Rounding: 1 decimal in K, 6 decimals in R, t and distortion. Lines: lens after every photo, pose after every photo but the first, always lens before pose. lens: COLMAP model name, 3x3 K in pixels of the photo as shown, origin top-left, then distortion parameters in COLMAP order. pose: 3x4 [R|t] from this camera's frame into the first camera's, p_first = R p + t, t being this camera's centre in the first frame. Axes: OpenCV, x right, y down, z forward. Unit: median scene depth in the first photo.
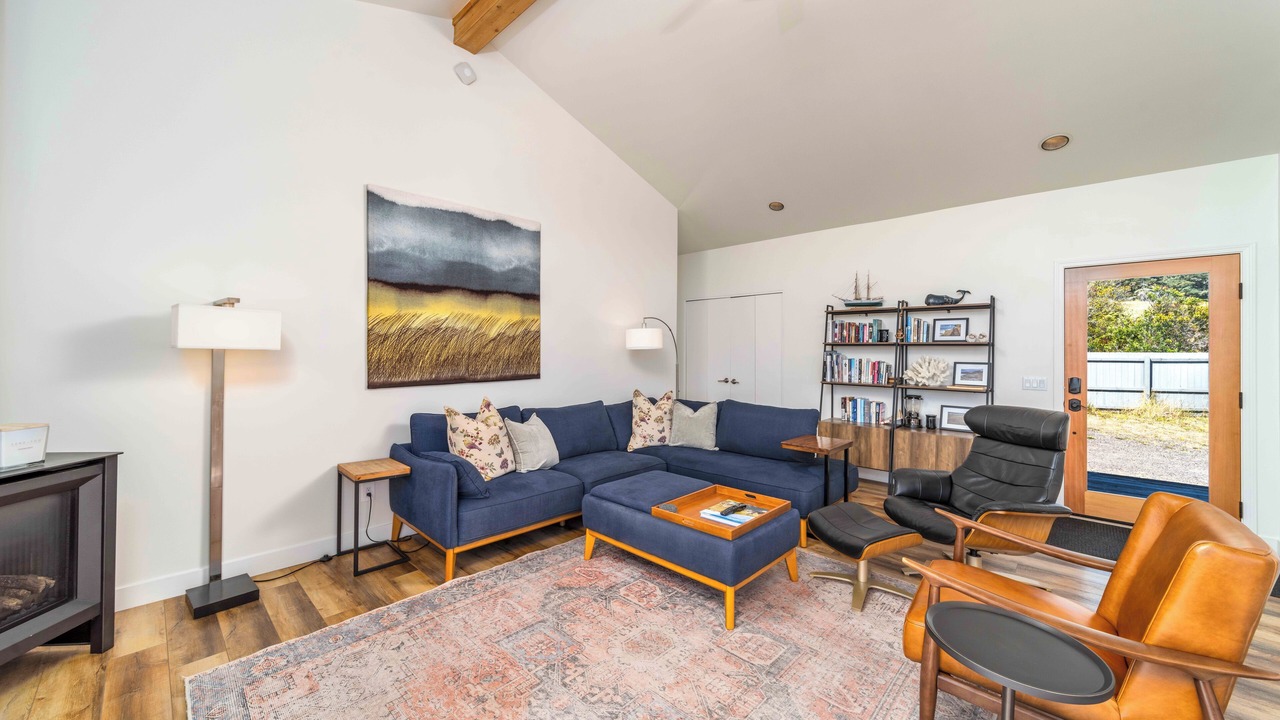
lens RADIAL K [[470.7, 0, 635.4], [0, 470.7, 354.9], [0, 0, 1]] dist [0.000754, 0.000044]
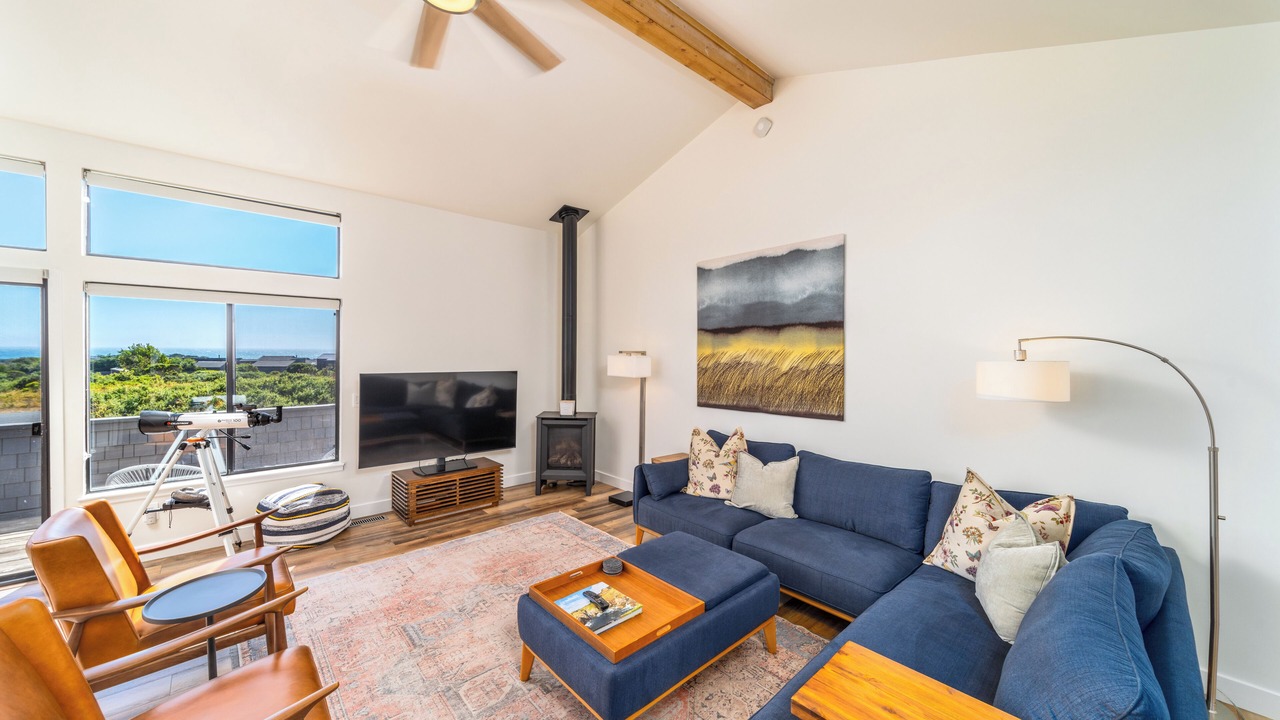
lens RADIAL K [[446.8, 0, 640.0], [0, 446.8, 360.0], [0, 0, 1]] dist [-0.000028, -0.000010]
pose [[-0.050604, 0.010177, -0.998667, 0.642753], [-0.016090, 0.999810, 0.011004, -0.065093], [0.998589, 0.016625, -0.050431, 0.727159]]
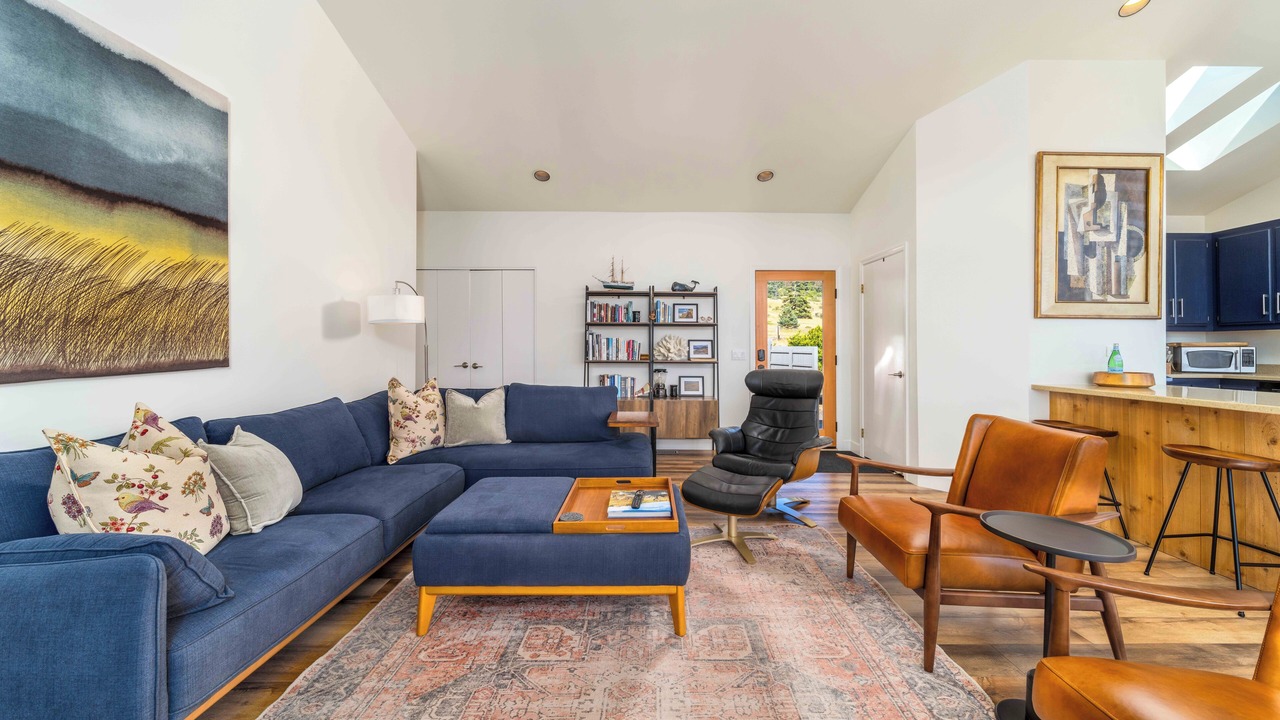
lens RADIAL K [[458.6, 0, 651.5], [0, 458.6, 344.3], [0, 0, 1]] dist [-0.001013, -0.000393]
pose [[0.715873, -0.006719, 0.698198, -0.238862], [0.007180, 0.999972, 0.002261, 0.026368], [-0.698194, 0.003394, 0.715901, 0.245956]]
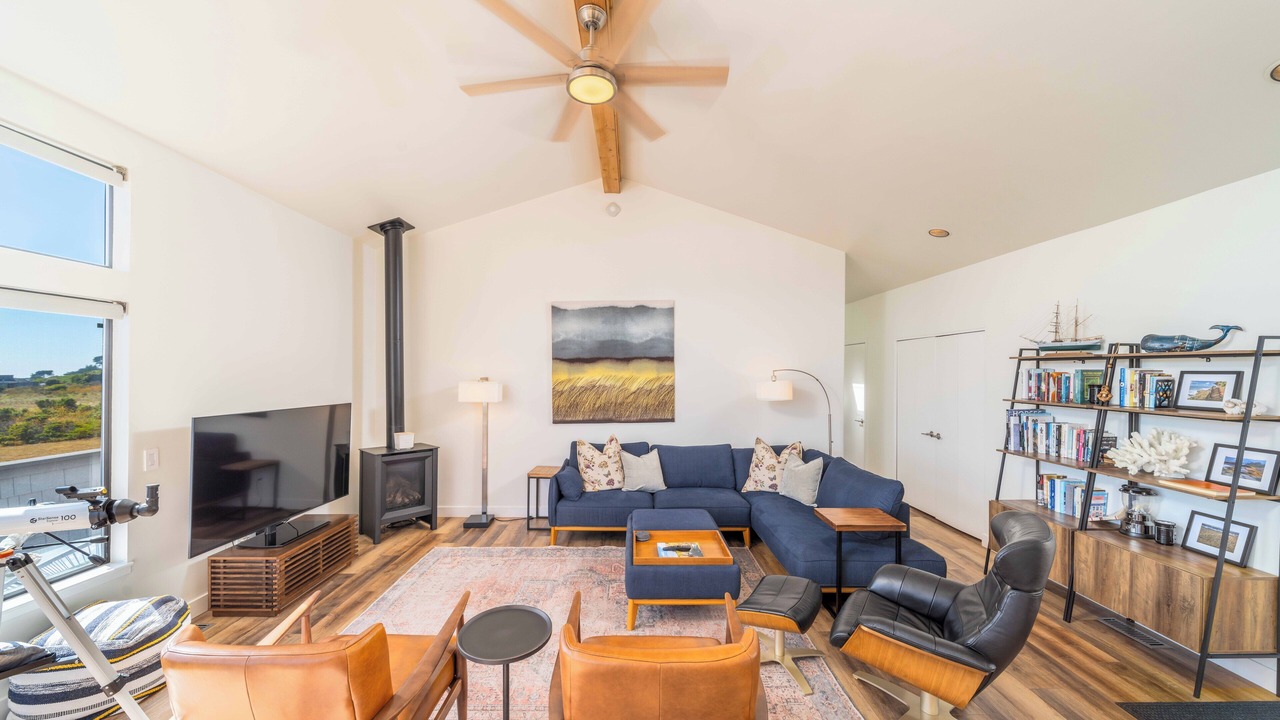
lens RADIAL K [[451.8, 0, 629.3], [0, 451.8, 380.0], [0, 0, 1]] dist [-0.000534, -0.000061]
pose [[0.696882, 0.005495, -0.717165, 0.631933], [-0.001123, 0.999978, 0.006570, -0.077110], [0.717185, -0.003773, 0.696873, 0.060984]]
